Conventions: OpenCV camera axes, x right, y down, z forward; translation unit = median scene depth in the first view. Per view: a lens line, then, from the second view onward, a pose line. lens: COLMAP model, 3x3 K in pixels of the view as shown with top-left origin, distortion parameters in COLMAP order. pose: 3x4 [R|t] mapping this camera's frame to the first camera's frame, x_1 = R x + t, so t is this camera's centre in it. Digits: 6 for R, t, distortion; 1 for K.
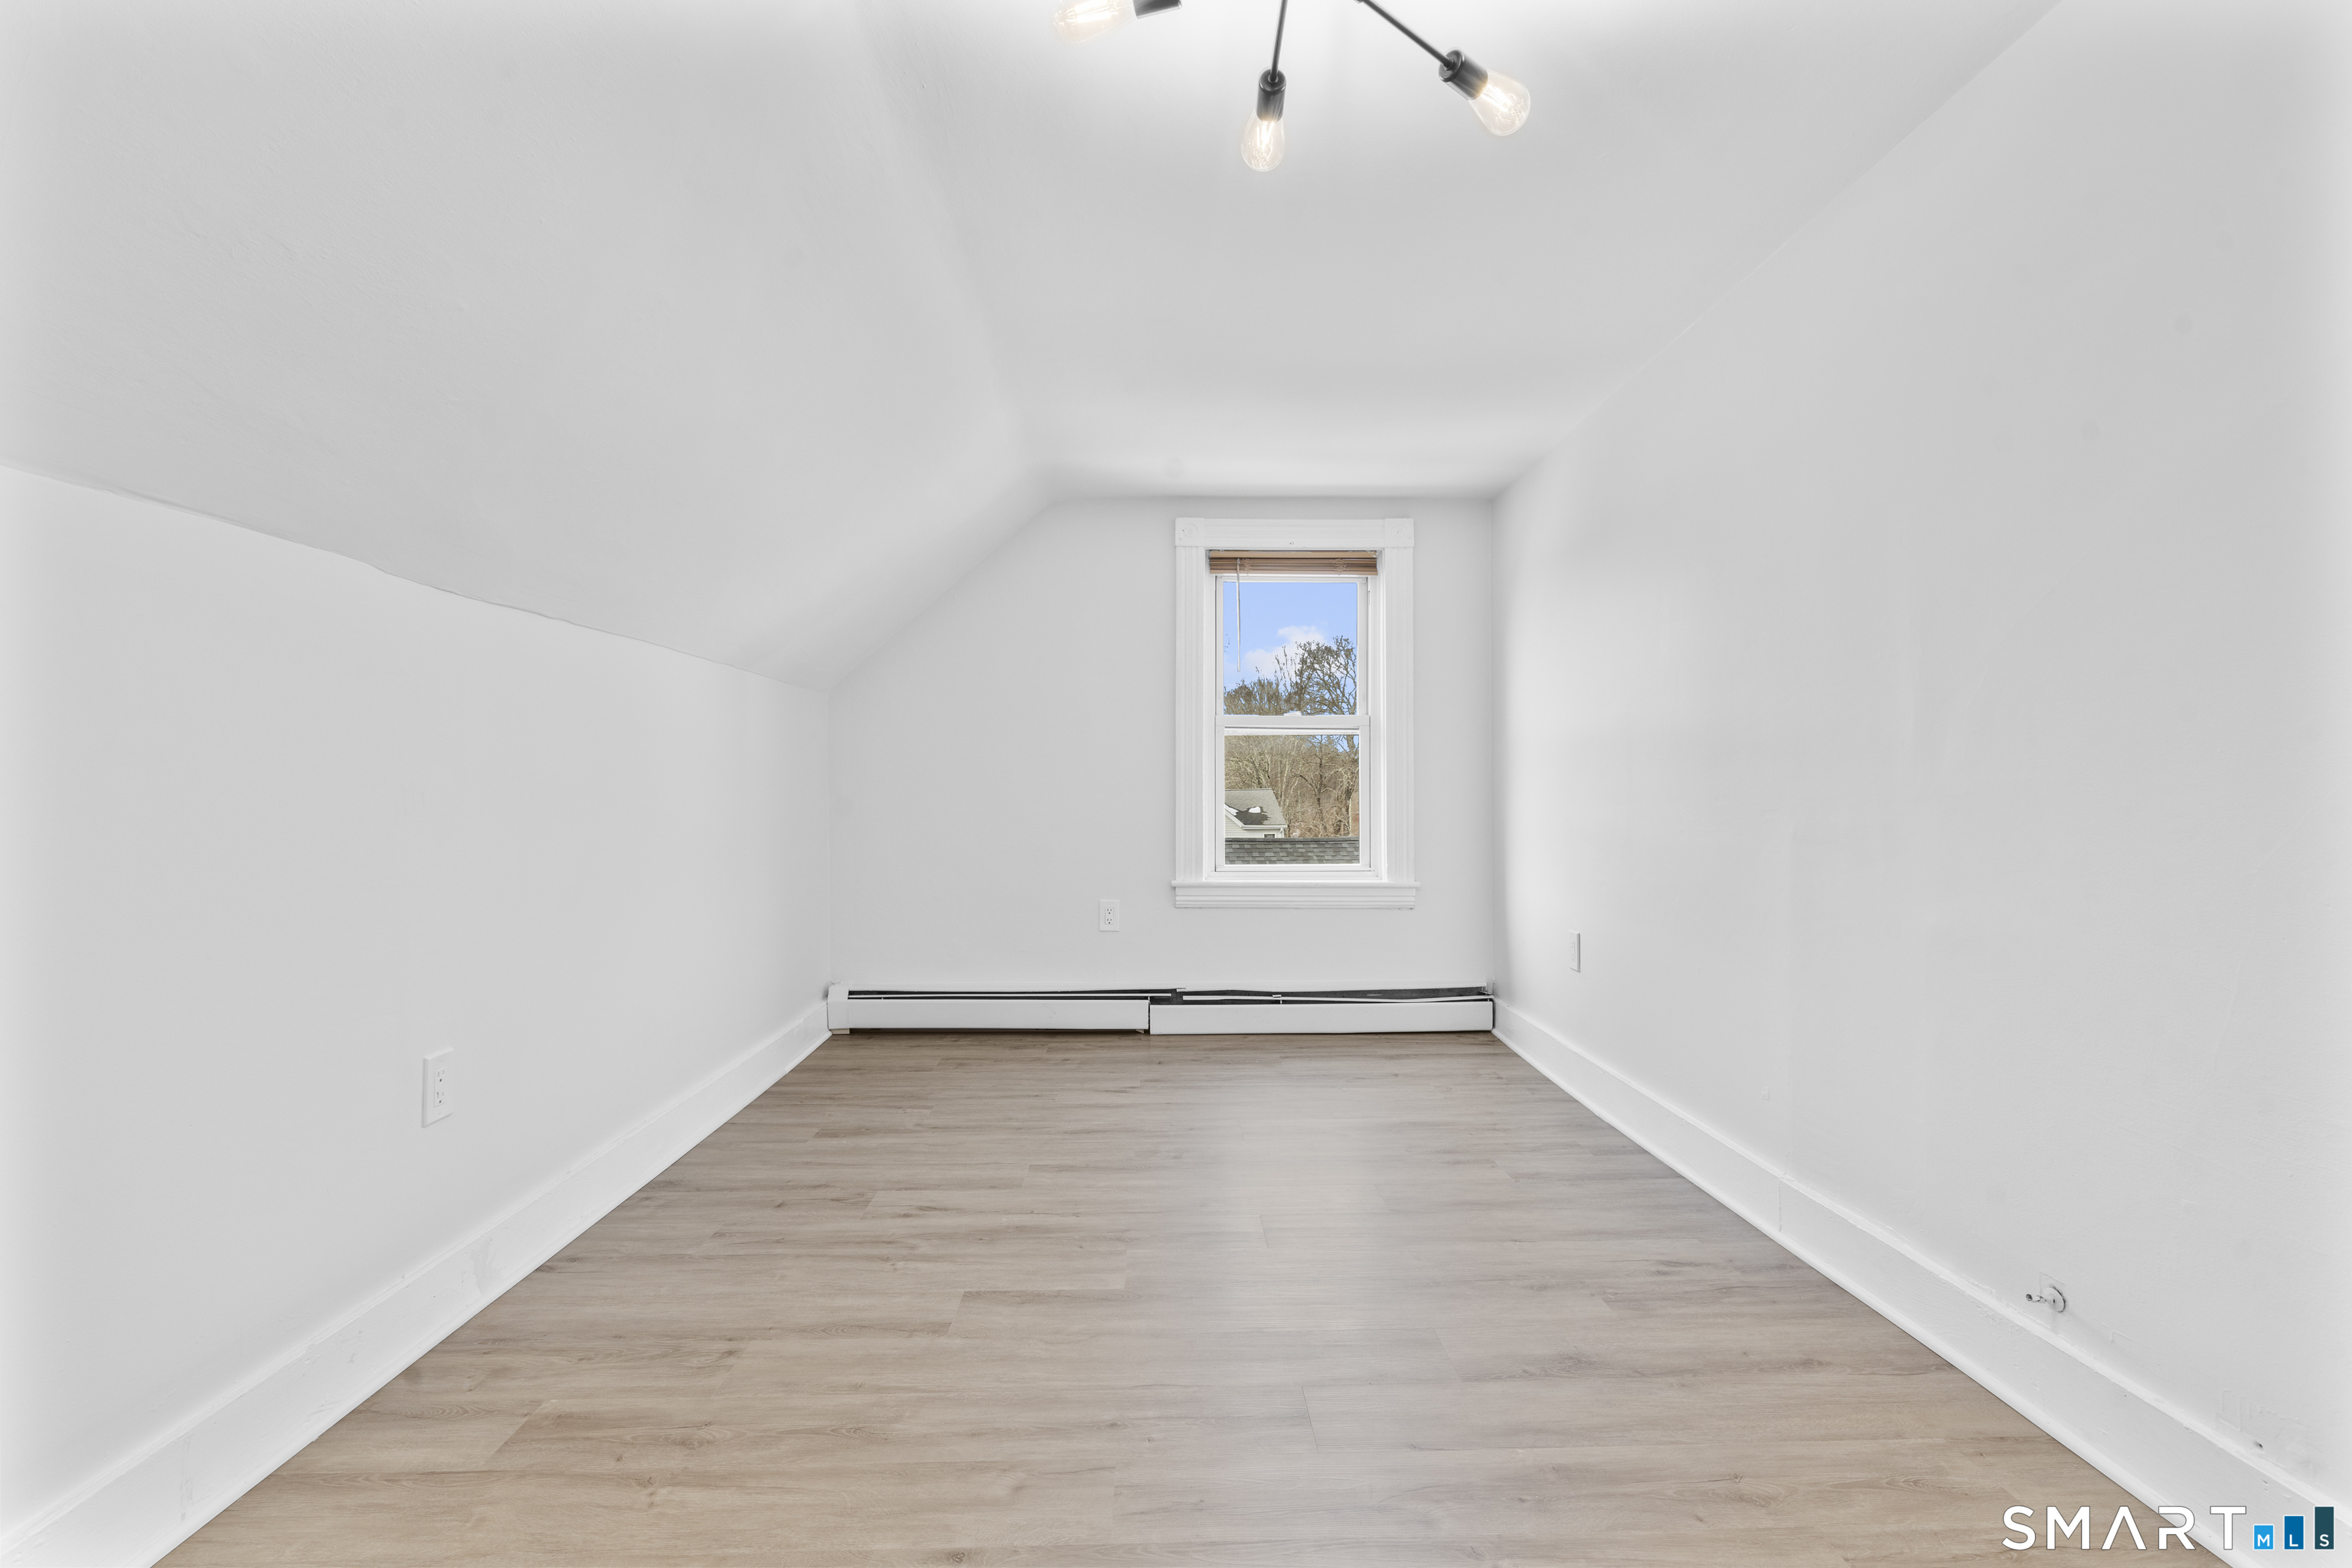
lens RADIAL K [[1079.2, 0, 1161.1], [0, 1079.2, 786.9], [0, 0, 1]] dist [-0.000266, 0.000406]
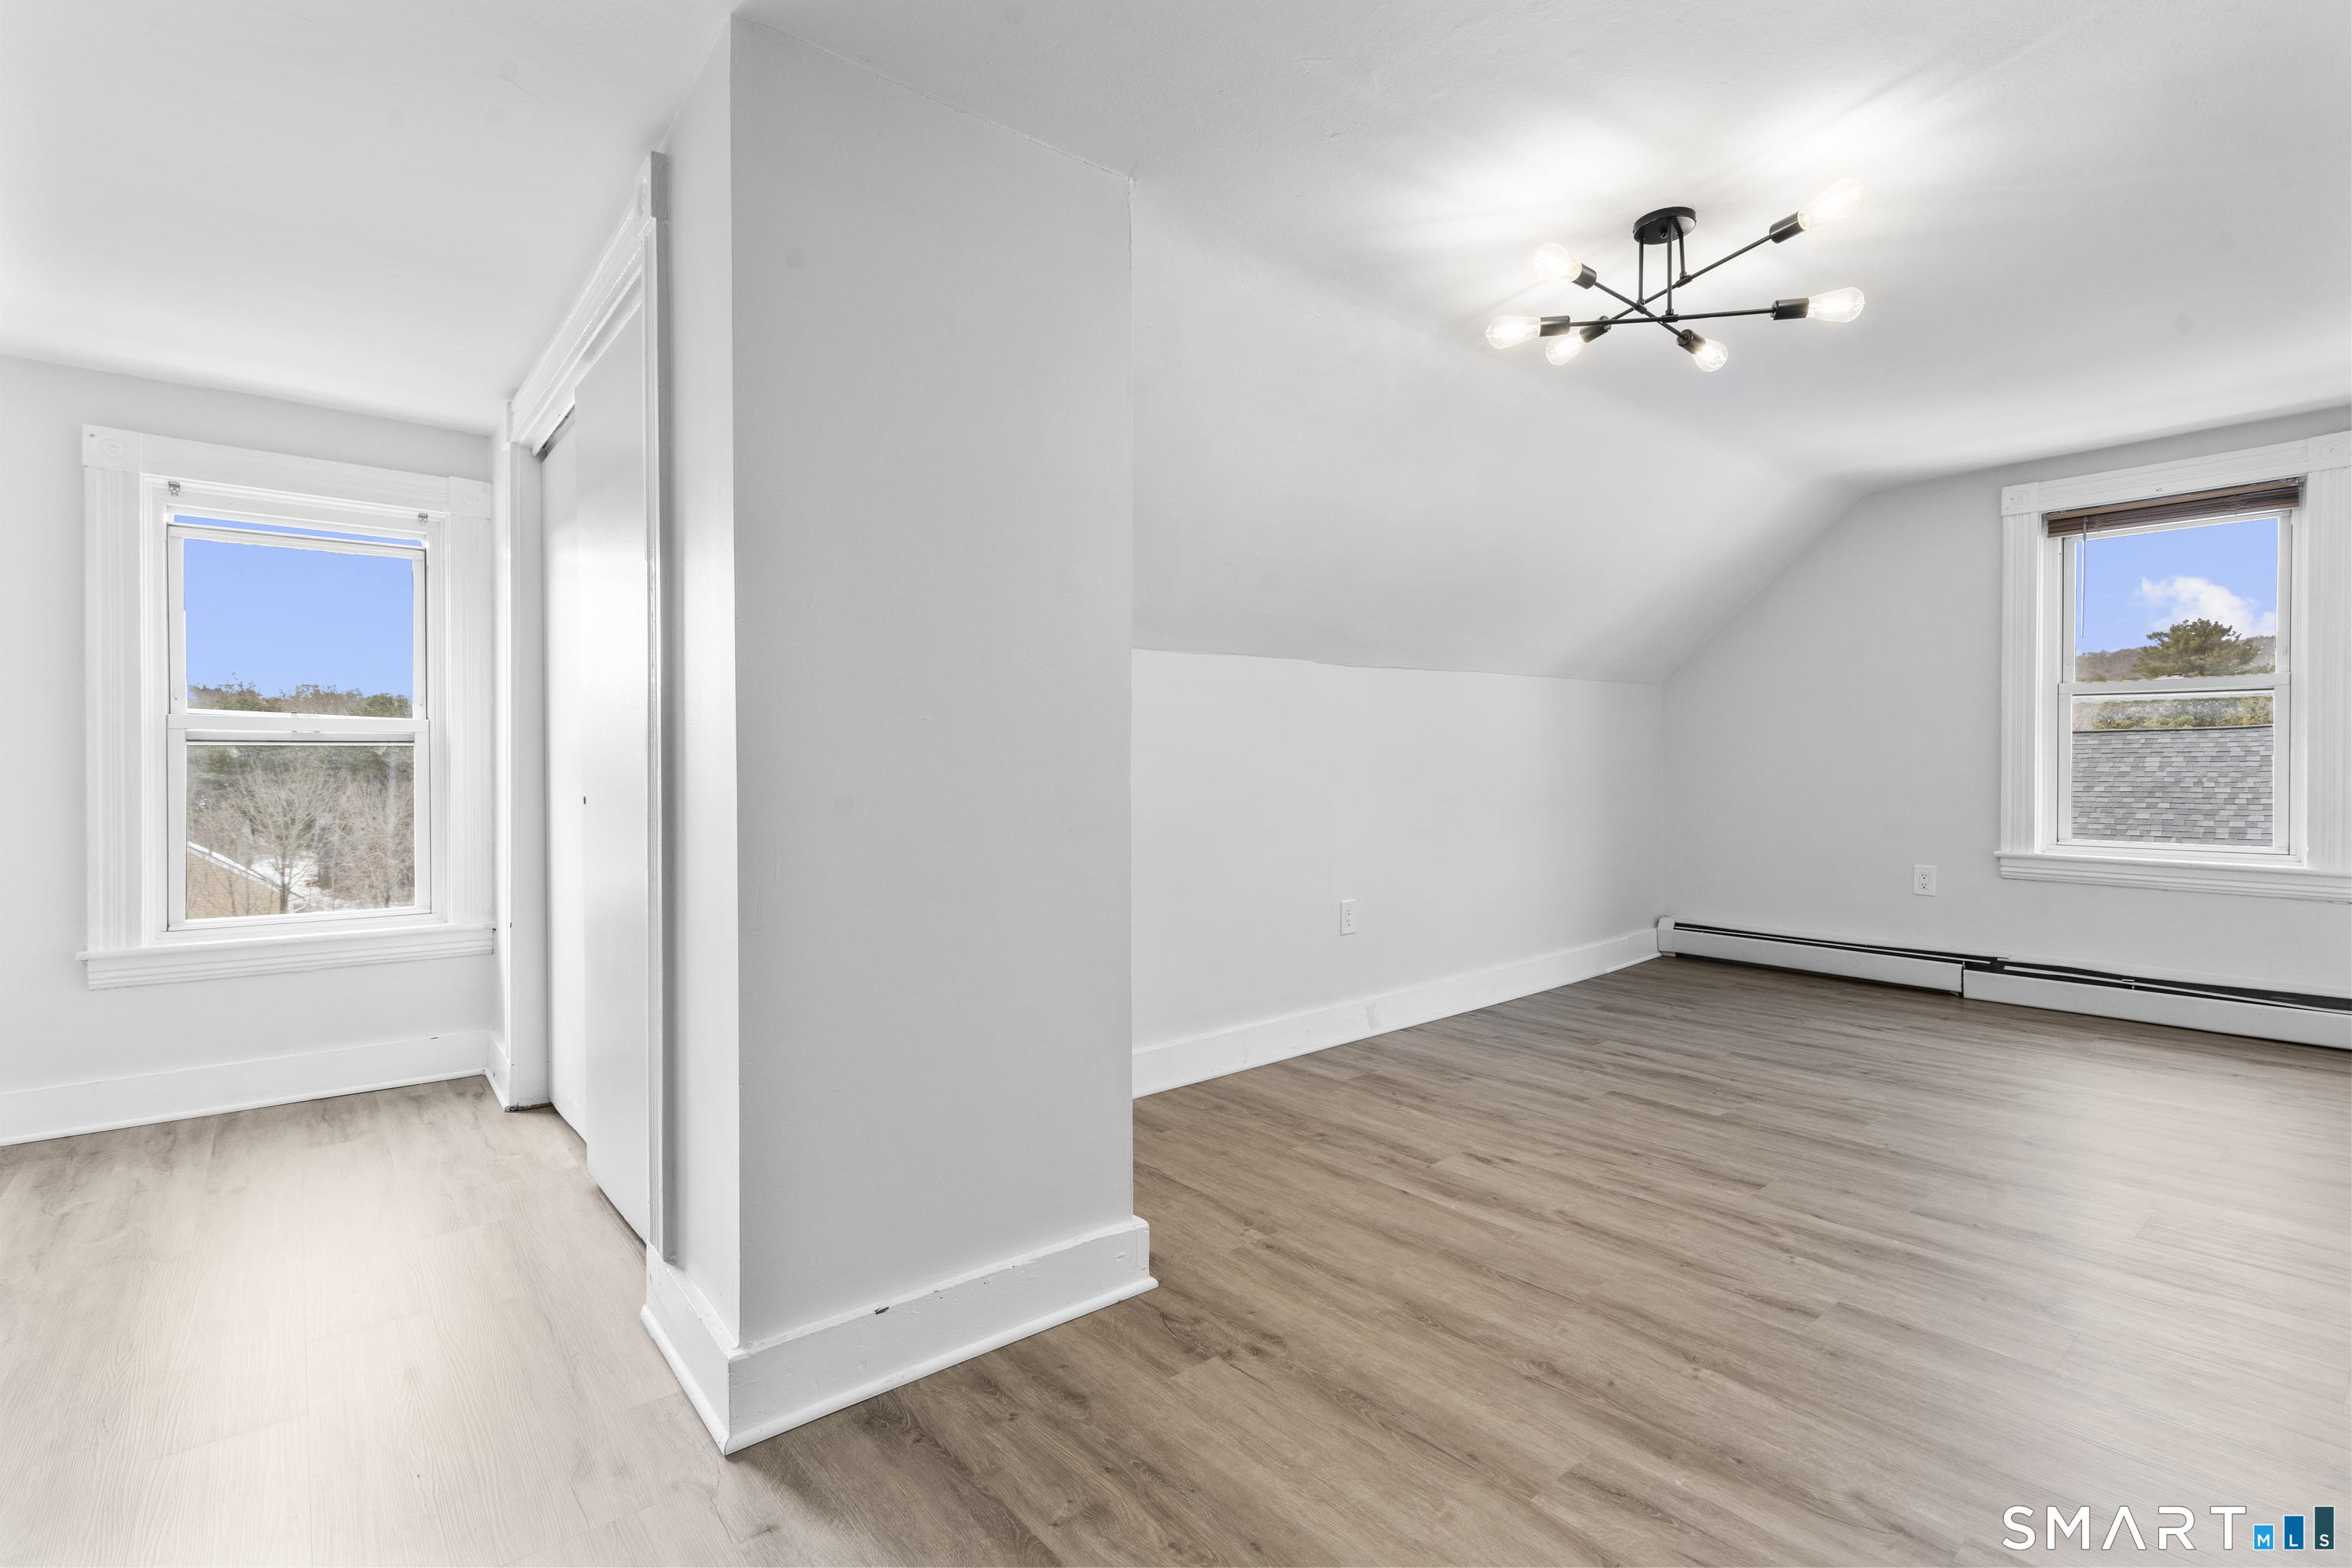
lens RADIAL K [[1056.6, 0, 1174.0], [0, 1056.6, 770.6], [0, 0, 1]] dist [0.000215, 0.000511]
pose [[0.625042, 0.002223, -0.780588, 0.631387], [0.012925, 0.999829, 0.013197, -0.023706], [0.780484, -0.018338, 0.624906, -0.453233]]
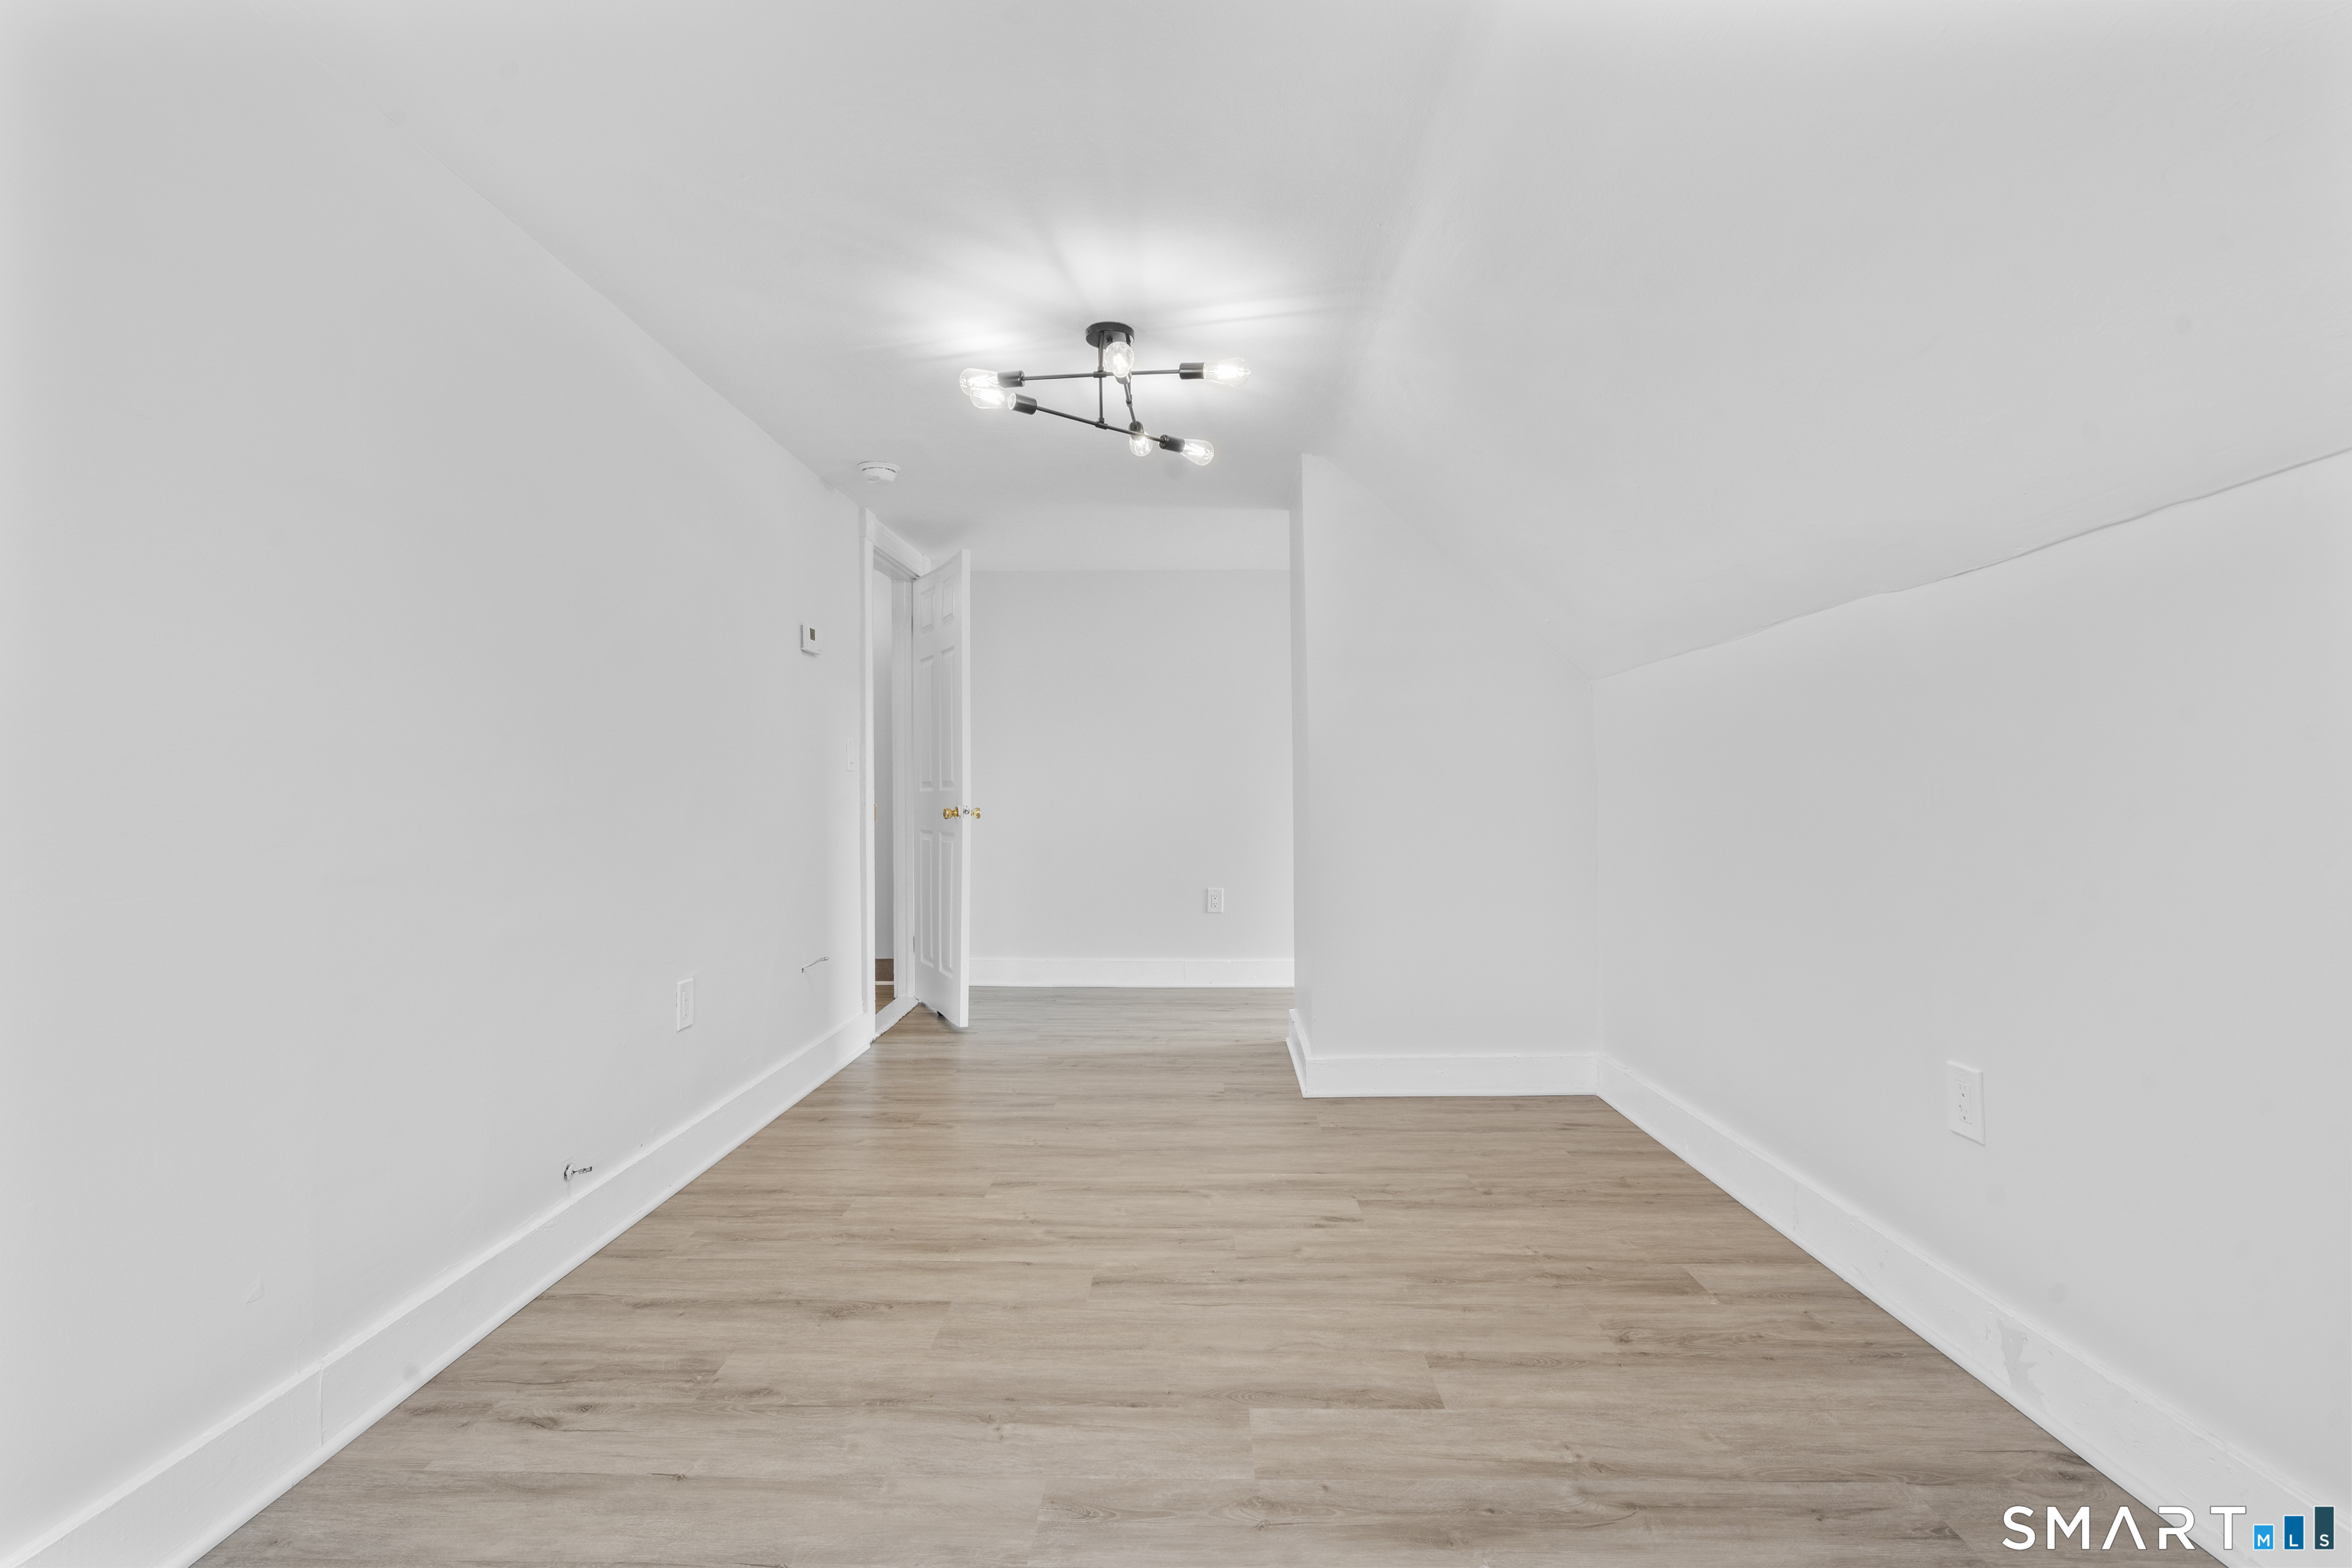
lens RADIAL K [[1082.5, 0, 1171.8], [0, 1082.5, 783.8], [0, 0, 1]] dist [-0.002317, 0.001650]
pose [[-0.999336, 0.017453, 0.031977, -0.009990], [0.016816, 0.999656, -0.020103, 0.006510], [-0.032317, -0.019552, -0.999286, 1.893330]]
